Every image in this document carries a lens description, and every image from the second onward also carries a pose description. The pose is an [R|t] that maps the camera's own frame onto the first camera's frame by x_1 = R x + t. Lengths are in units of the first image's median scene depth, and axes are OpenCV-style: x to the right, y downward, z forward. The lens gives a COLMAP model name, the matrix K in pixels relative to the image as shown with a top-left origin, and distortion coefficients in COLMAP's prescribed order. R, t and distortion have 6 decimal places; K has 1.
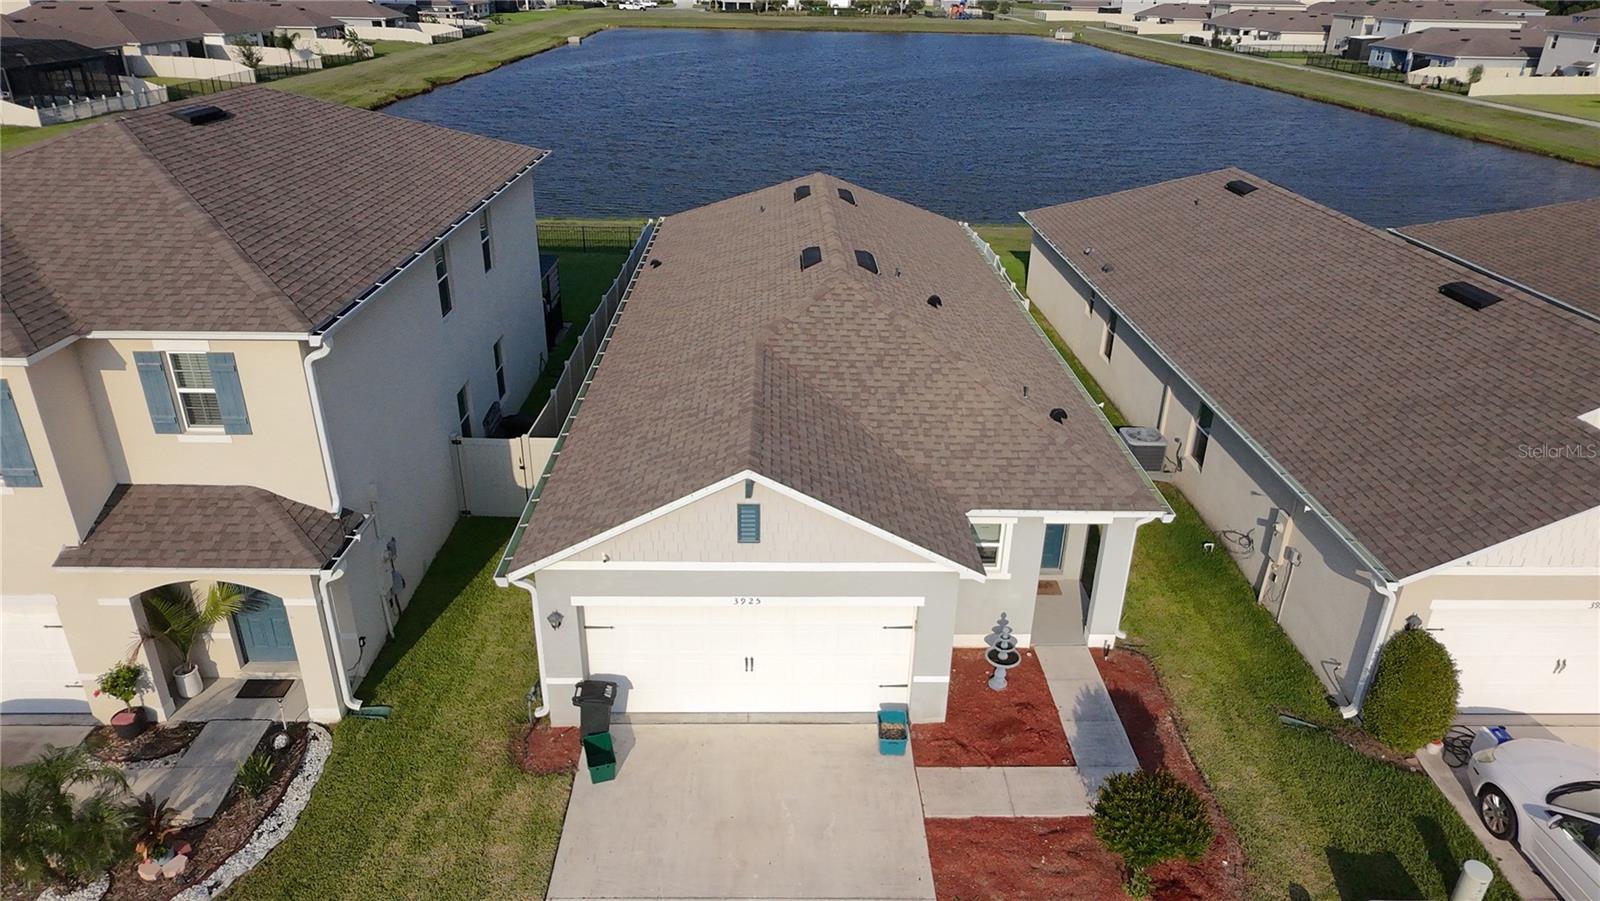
lens RADIAL K [[1028.1, 0, 804.7], [0, 1028.1, 456.8], [0, 0, 1]] dist [0.009220, -0.002791]
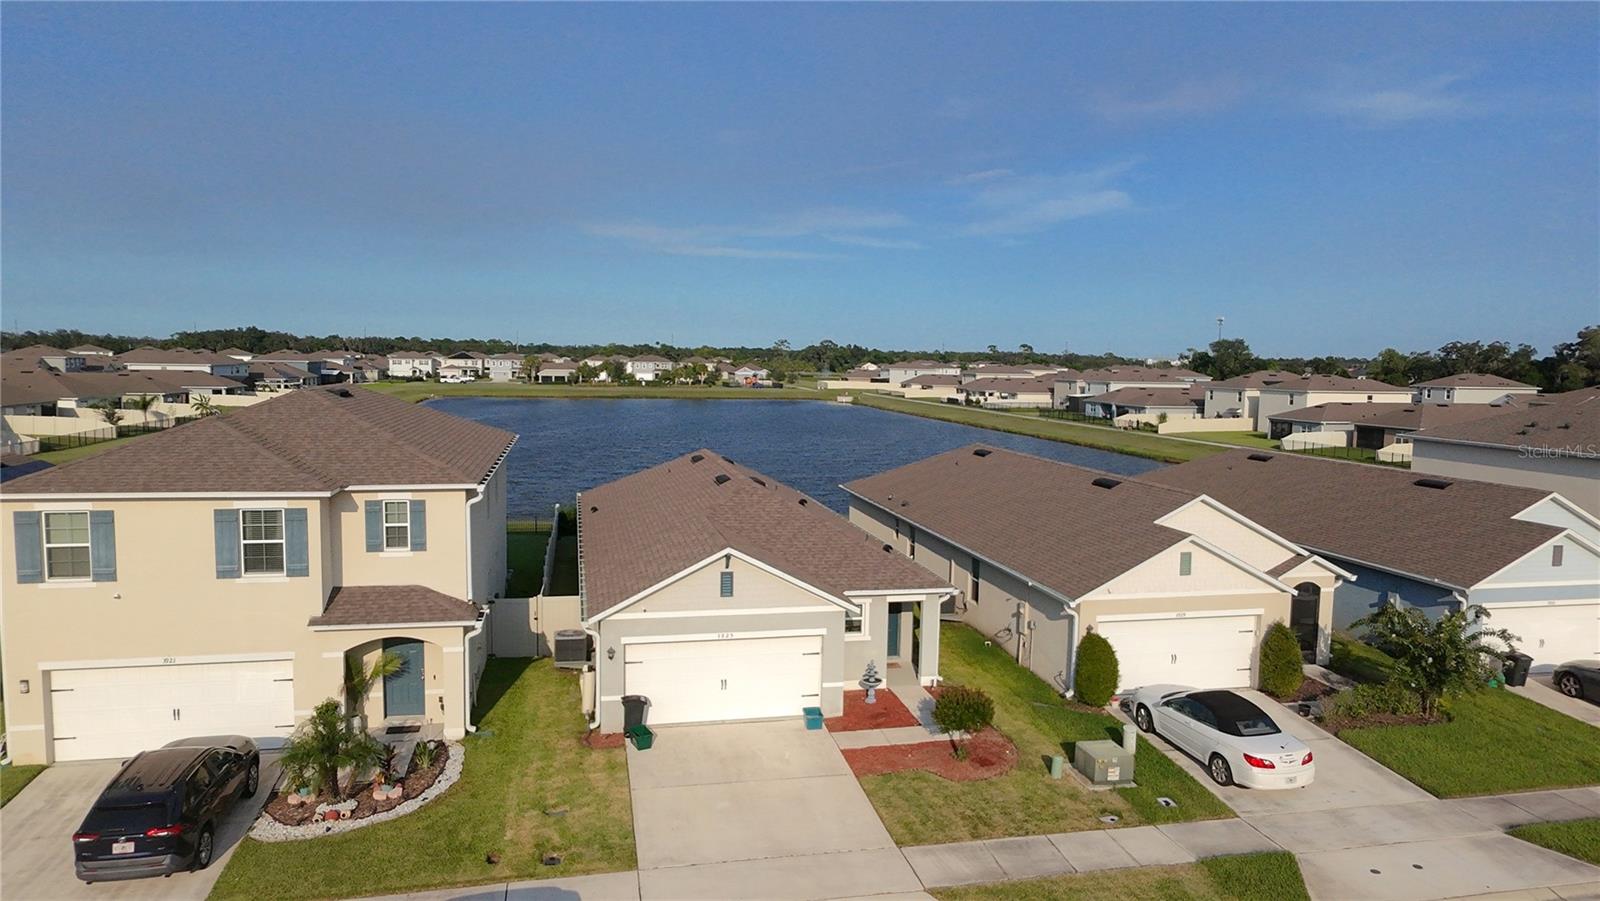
lens RADIAL K [[1031.8, 0, 810.3], [0, 1031.8, 455.3], [0, 0, 1]] dist [0.003604, 0.003245]
pose [[0.980158, -0.021218, 0.197078, -0.192139], [0.086405, 0.940554, -0.328469, 0.334728], [-0.178393, 0.338980, 0.923725, -0.546875]]
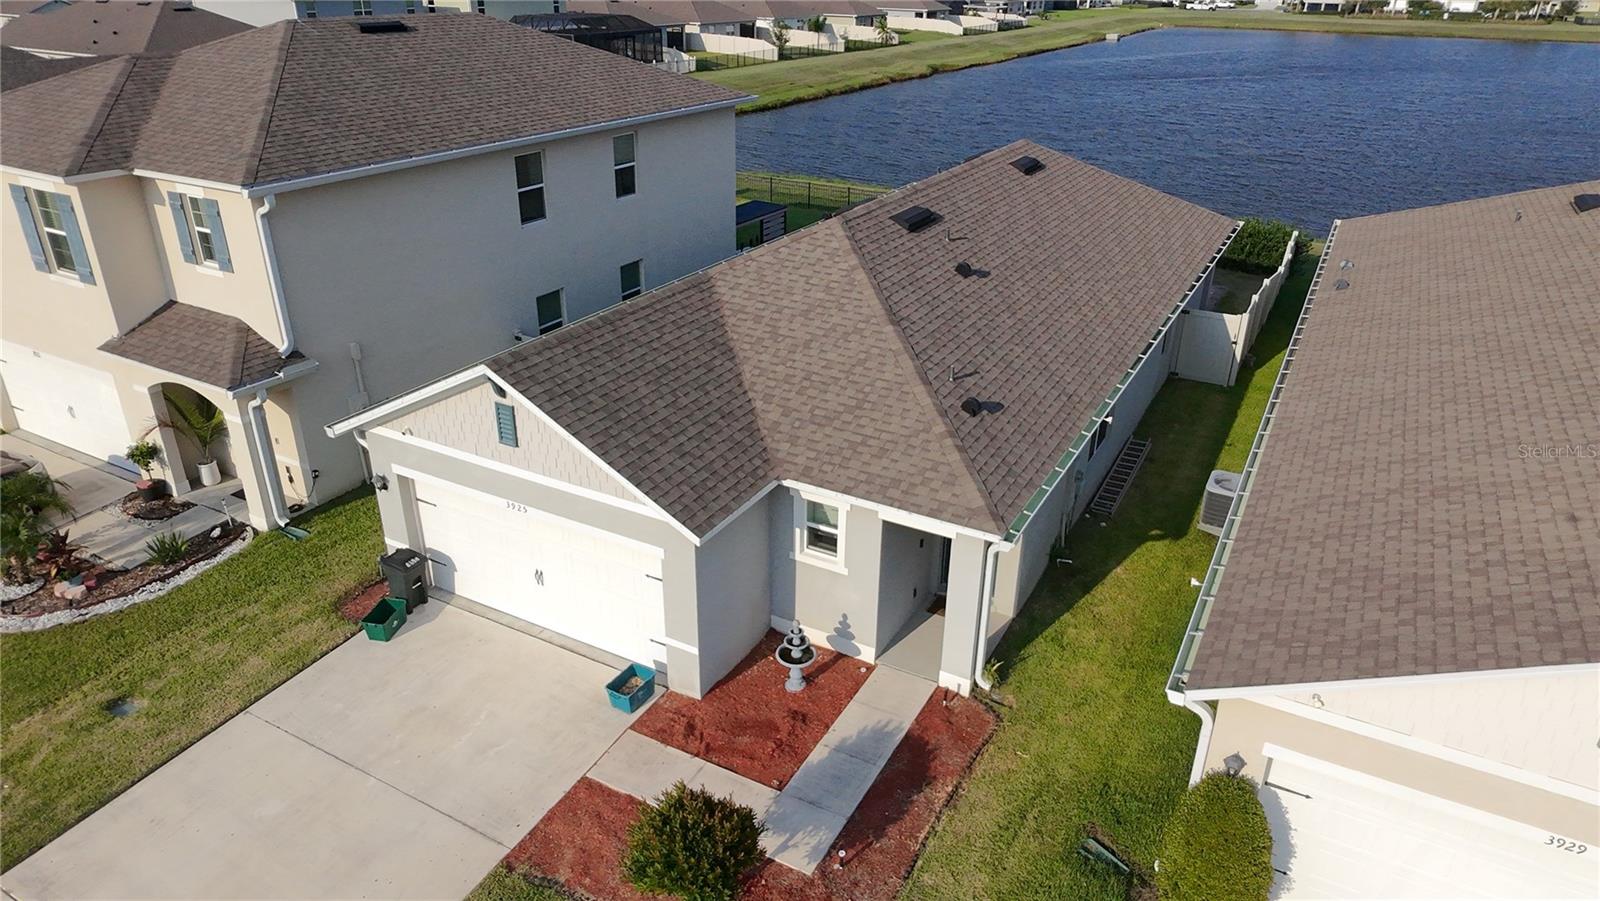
lens RADIAL K [[1031.8, 0, 810.3], [0, 1031.8, 455.3], [0, 0, 1]] dist [0.003604, 0.003245]
pose [[0.866996, 0.212339, -0.450810, 0.479862], [-0.215006, 0.975529, 0.045992, -0.010892], [0.449544, 0.057052, 0.891435, 0.186439]]
